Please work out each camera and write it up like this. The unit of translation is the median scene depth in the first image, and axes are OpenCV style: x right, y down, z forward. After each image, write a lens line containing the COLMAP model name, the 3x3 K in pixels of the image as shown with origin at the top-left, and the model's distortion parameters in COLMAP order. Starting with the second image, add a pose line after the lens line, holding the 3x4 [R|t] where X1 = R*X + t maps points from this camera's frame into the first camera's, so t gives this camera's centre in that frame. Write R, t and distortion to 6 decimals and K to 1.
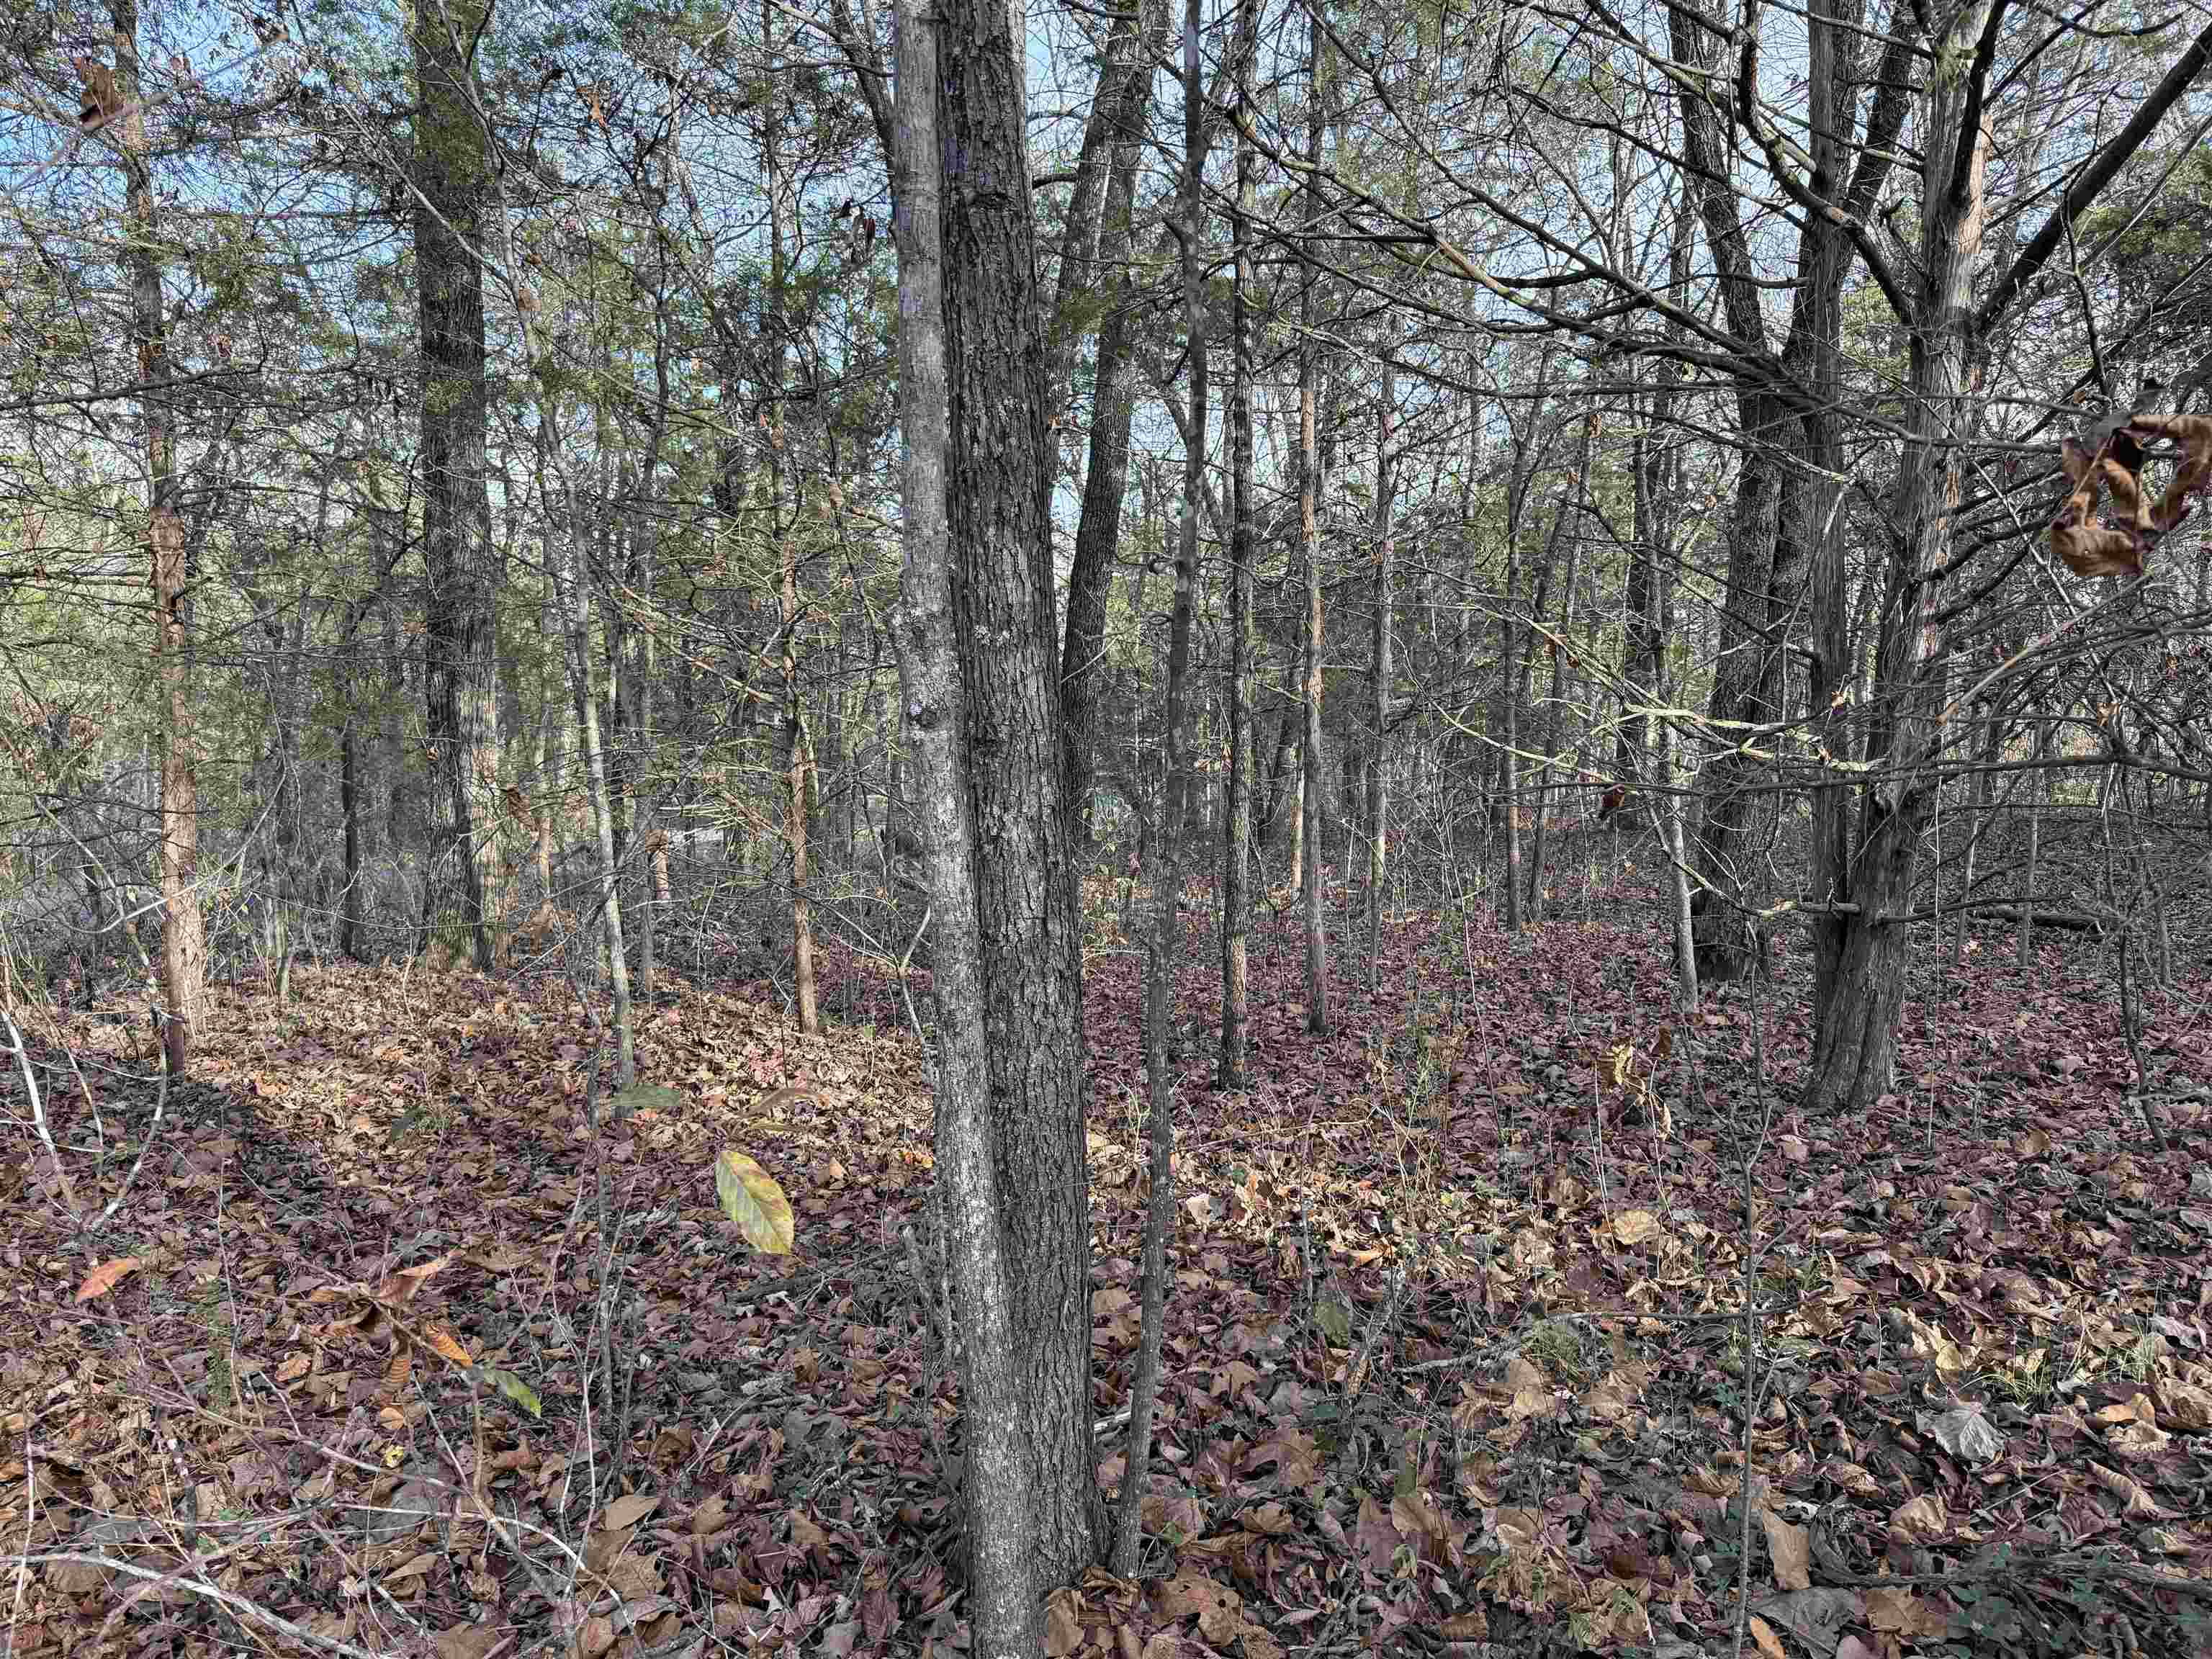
lens RADIAL K [[1543.1, 0, 1106.3], [0, 1543.1, 828.8], [0, 0, 1]] dist [0.044361, -0.066116]
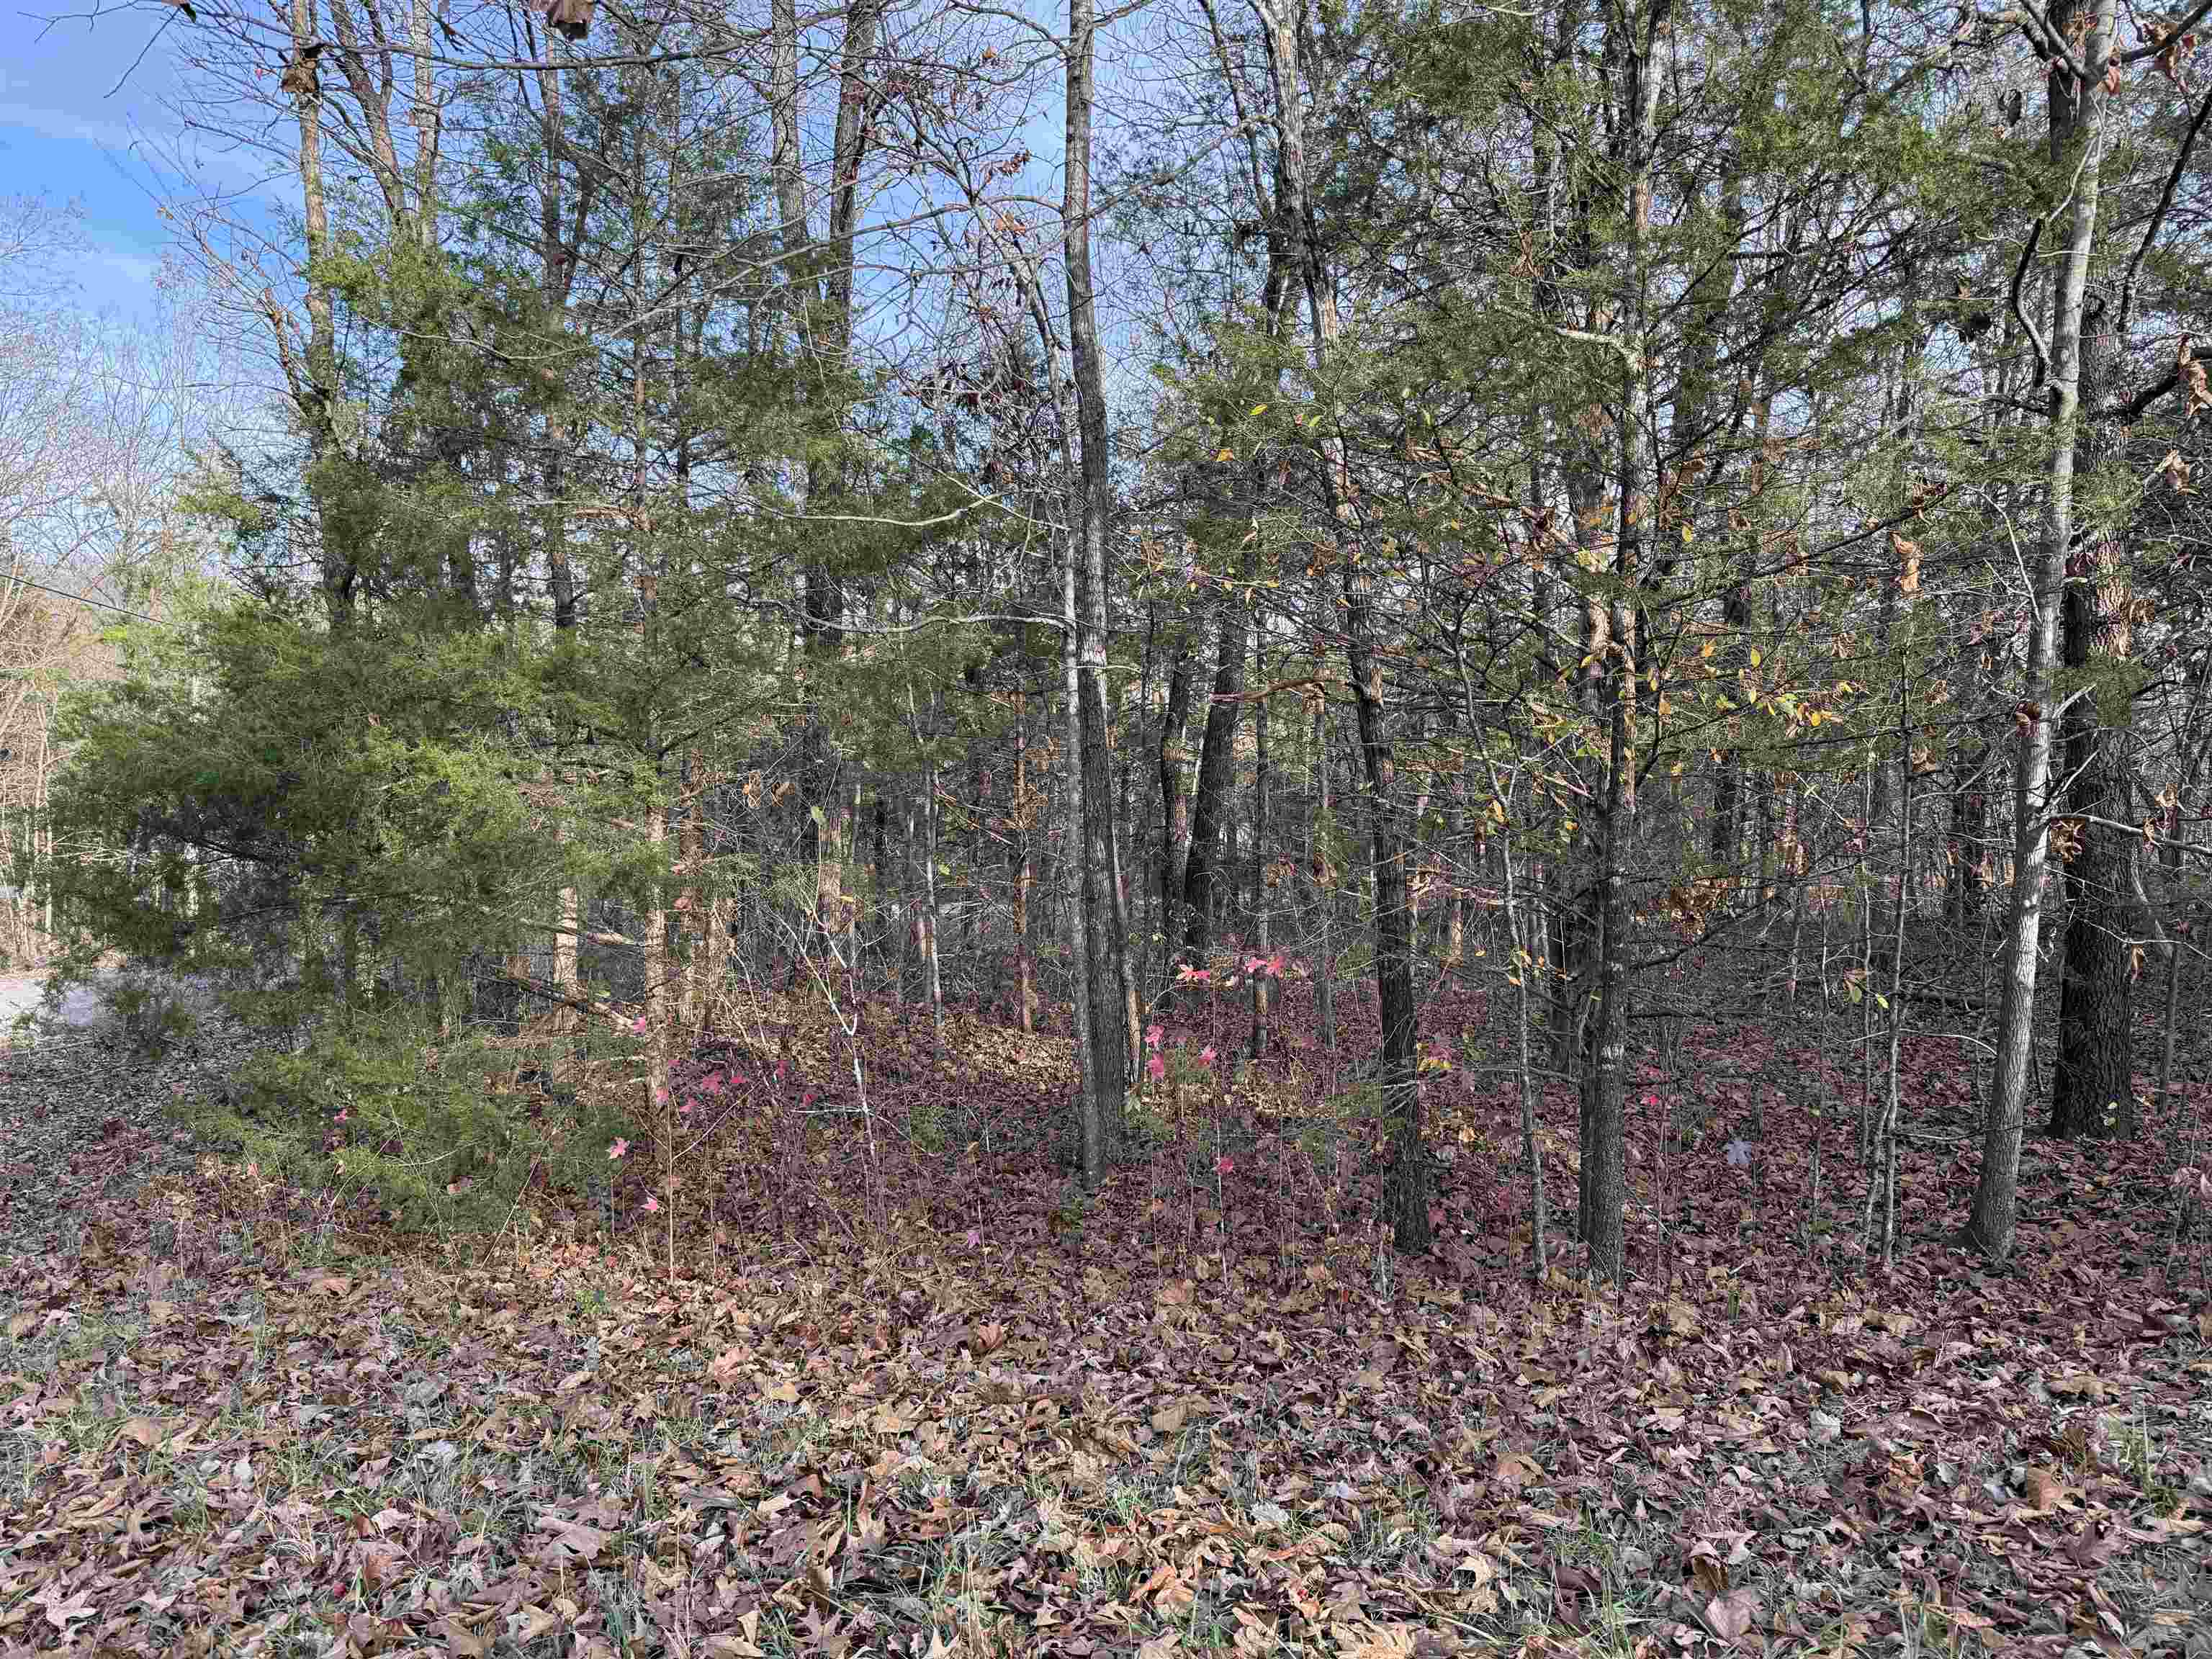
lens RADIAL K [[1543.1, 0, 1099.6], [0, 1543.1, 817.9], [0, 0, 1]] dist [0.044361, -0.066116]
pose [[0.991194, 0.007702, -0.132196, 0.136342], [-0.015438, 0.998221, -0.057594, -0.014160], [0.131517, 0.059128, 0.989549, -0.836142]]
